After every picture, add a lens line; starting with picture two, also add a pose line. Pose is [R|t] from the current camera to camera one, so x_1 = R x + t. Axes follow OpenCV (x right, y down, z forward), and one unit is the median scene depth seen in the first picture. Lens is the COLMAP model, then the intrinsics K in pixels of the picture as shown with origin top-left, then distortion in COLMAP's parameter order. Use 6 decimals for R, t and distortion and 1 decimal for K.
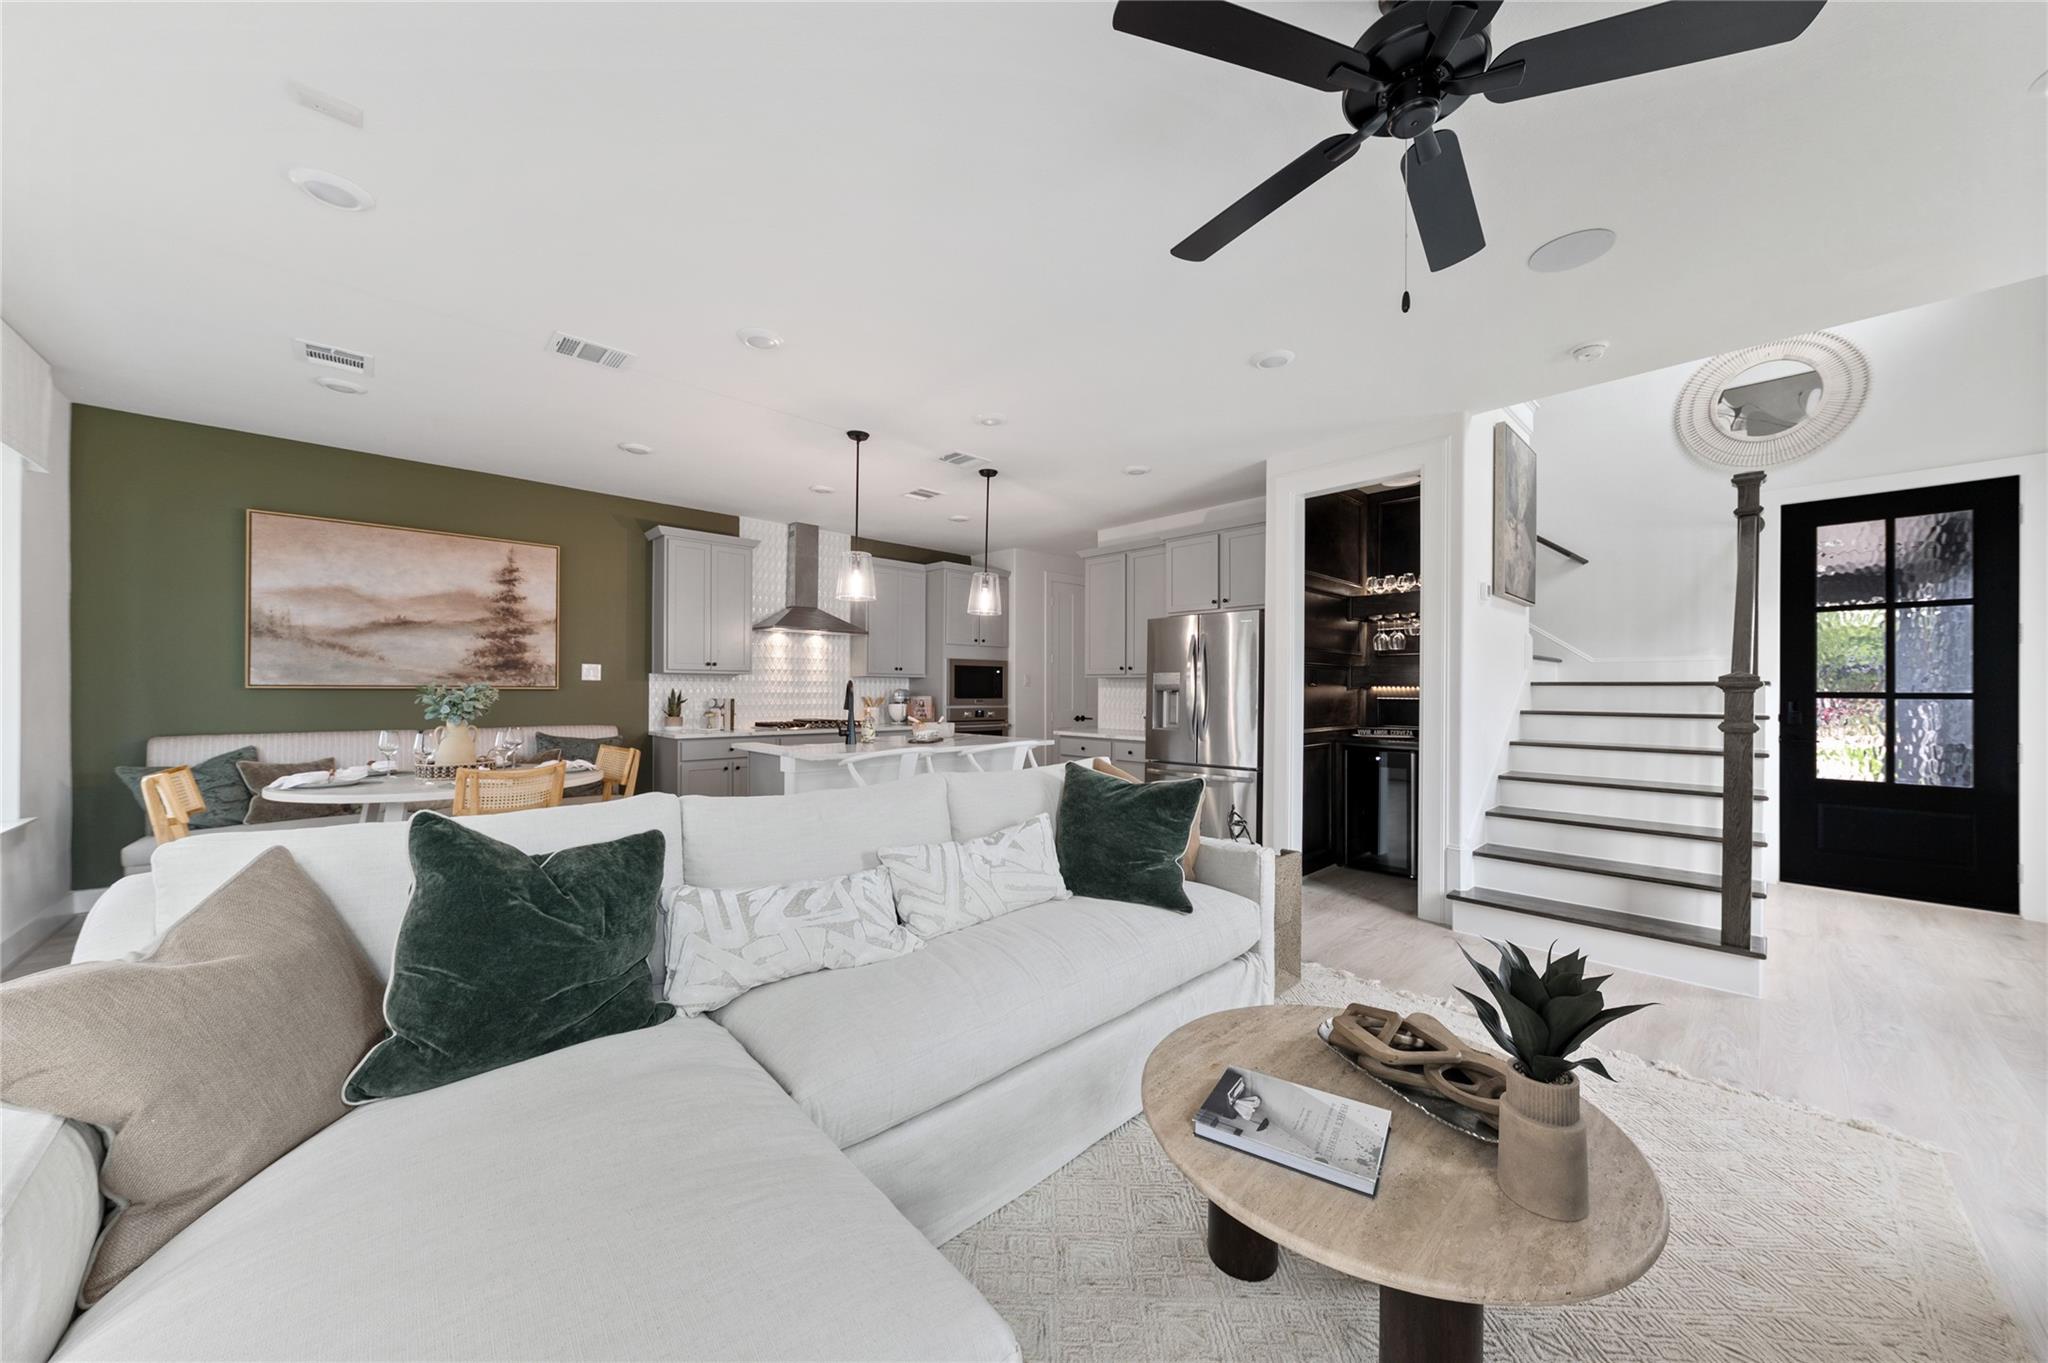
lens RADIAL K [[688.4, 0, 1028.3], [0, 688.4, 687.2], [0, 0, 1]] dist [0.002103, 0.000128]
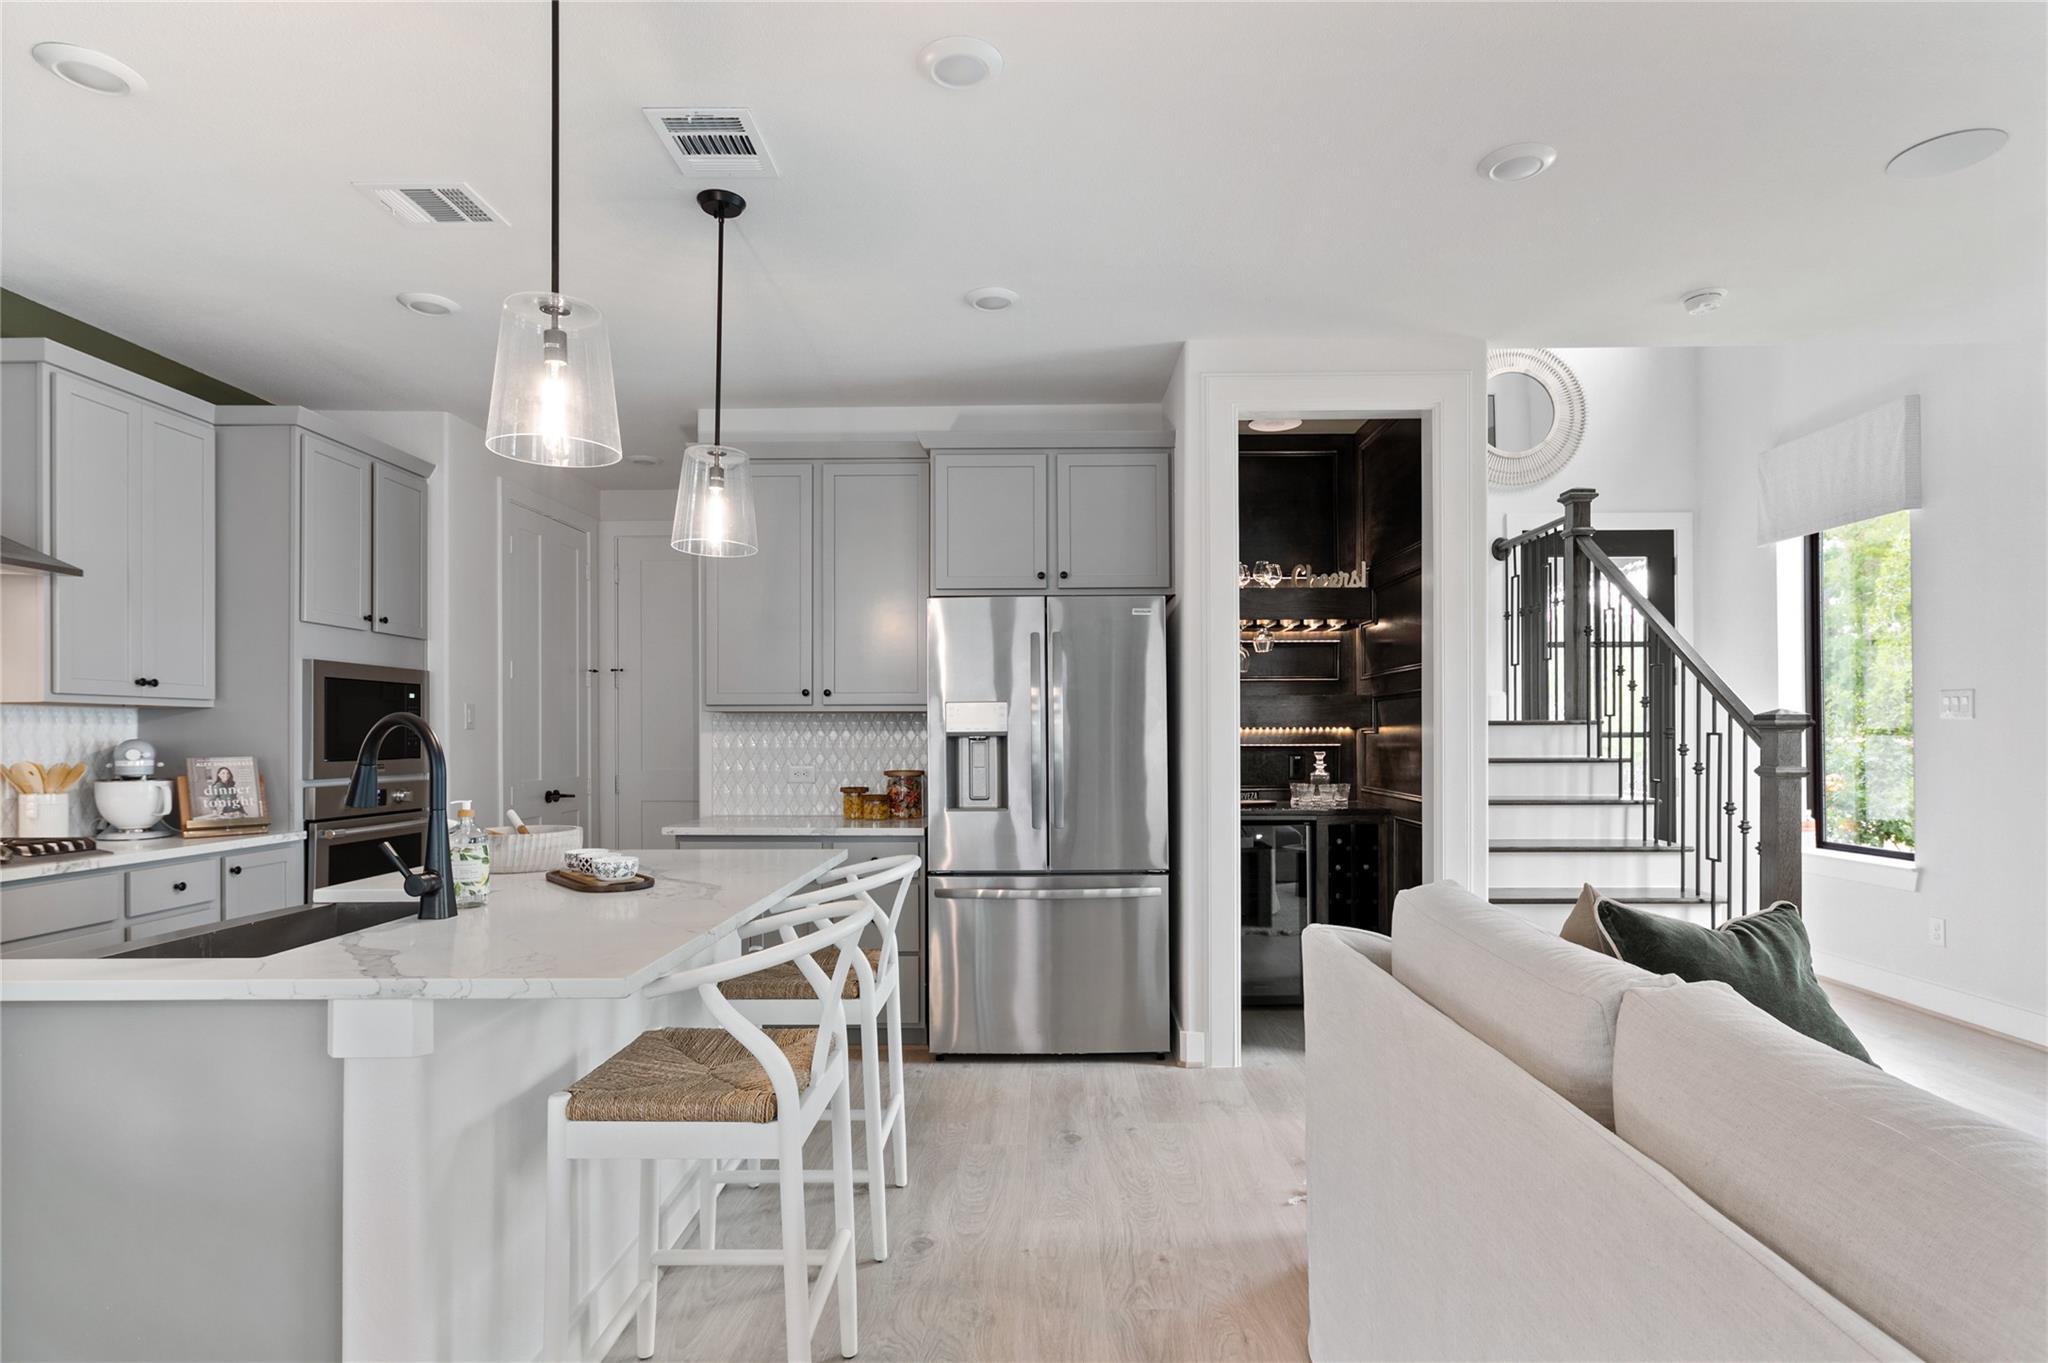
lens RADIAL K [[1087.5, 0, 1017.8], [0, 1087.5, 730.8], [0, 0, 1]] dist [0.003125, 0.000263]
pose [[0.711612, -0.002601, 0.702568, -0.386690], [0.005032, 0.999986, -0.001394, 0.002118], [-0.702555, 0.004527, 0.711615, 0.419665]]
